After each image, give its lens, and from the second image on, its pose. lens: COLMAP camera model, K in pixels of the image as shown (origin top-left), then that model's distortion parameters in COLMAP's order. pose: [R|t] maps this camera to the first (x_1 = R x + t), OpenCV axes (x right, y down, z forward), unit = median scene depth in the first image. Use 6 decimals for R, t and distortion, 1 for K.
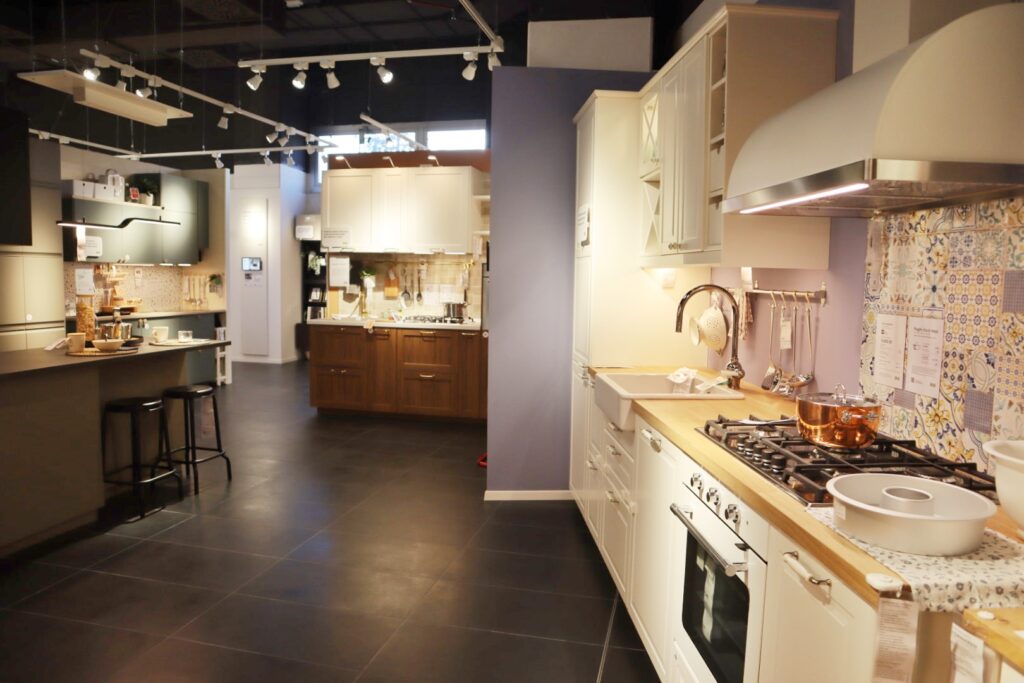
lens RADIAL K [[710.7, 0, 515.3], [0, 710.7, 337.9], [0, 0, 1]] dist [-0.145053, 0.114010]
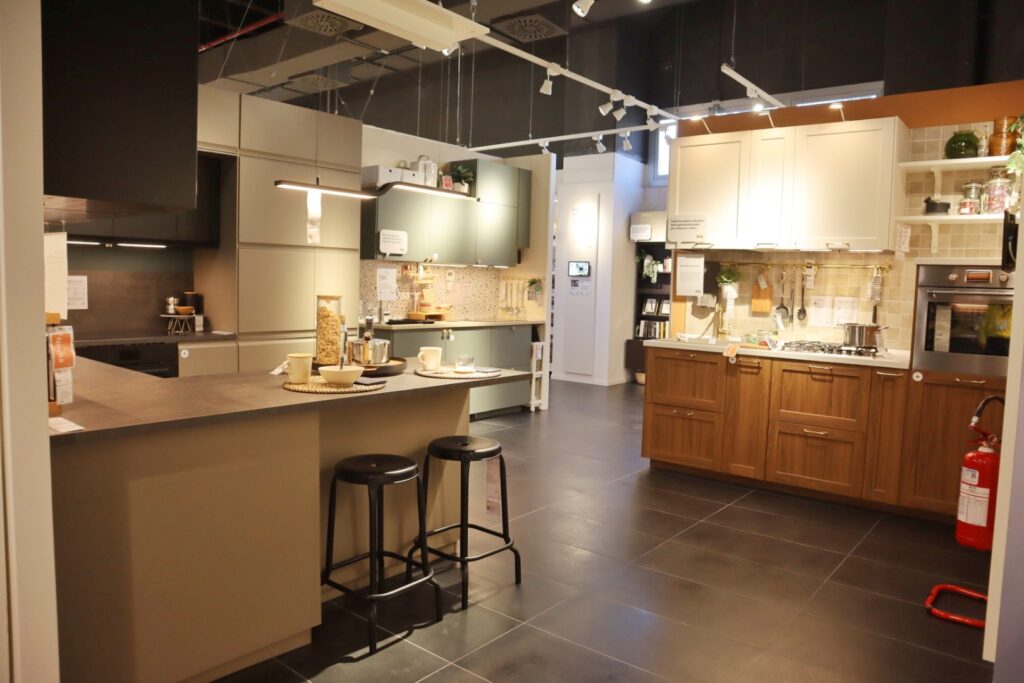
lens RADIAL K [[710.7, 0, 515.3], [0, 710.7, 337.9], [0, 0, 1]] dist [-0.145053, 0.114010]
pose [[0.897721, 0.042621, -0.438497, -0.086625], [-0.050902, 0.998678, -0.007142, -0.014729], [0.437613, 0.028732, 0.898704, 0.256735]]
